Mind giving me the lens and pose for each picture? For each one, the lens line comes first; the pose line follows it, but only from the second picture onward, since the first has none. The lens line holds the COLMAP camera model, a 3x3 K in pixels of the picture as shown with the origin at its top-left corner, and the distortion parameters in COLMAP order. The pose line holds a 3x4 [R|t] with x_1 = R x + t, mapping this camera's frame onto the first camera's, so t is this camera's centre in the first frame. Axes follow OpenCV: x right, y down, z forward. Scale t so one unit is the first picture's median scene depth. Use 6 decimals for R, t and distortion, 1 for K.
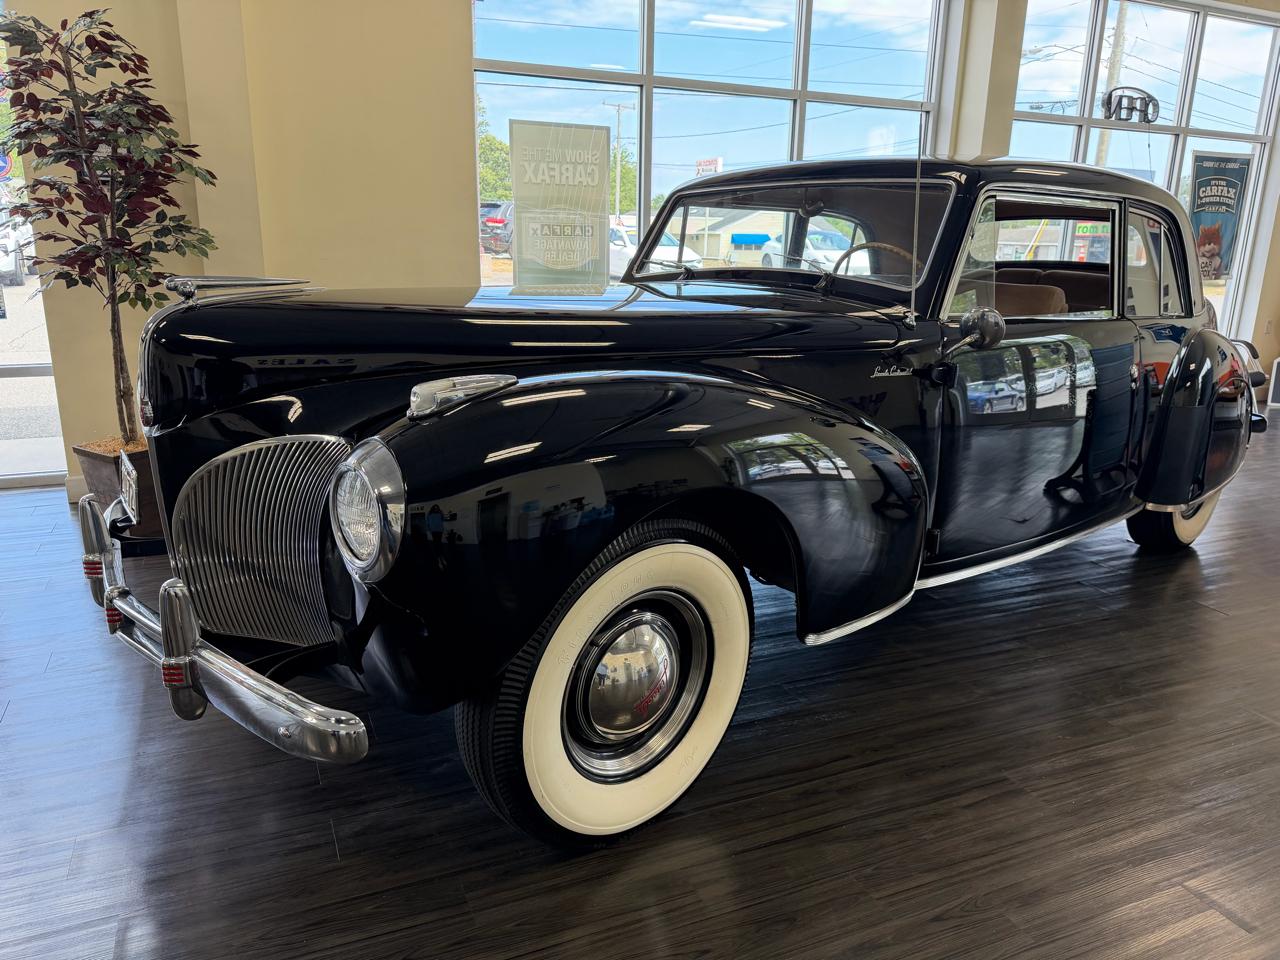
lens RADIAL K [[930.1, 0, 640.0], [0, 930.1, 480.0], [0, 0, 1]] dist [0.009120, -0.005727]
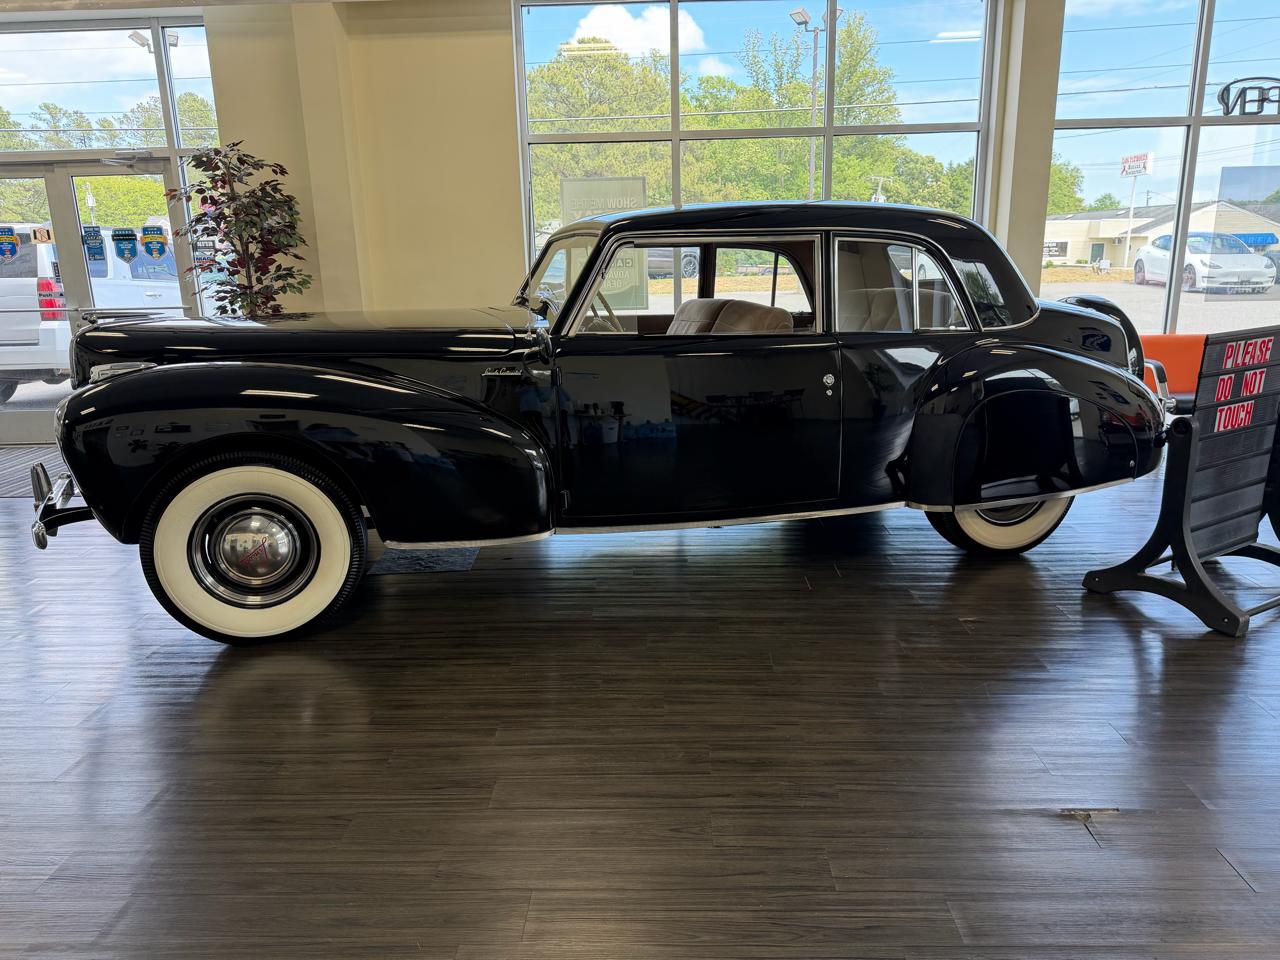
lens RADIAL K [[917.0, 0, 640.0], [0, 917.0, 480.0], [0, 0, 1]] dist [0.027091, -0.001823]
pose [[0.900311, 0.068646, -0.429800, 0.615771], [-0.073731, 0.997266, 0.004833, 0.014936], [0.428957, 0.027339, 0.902911, -0.101581]]
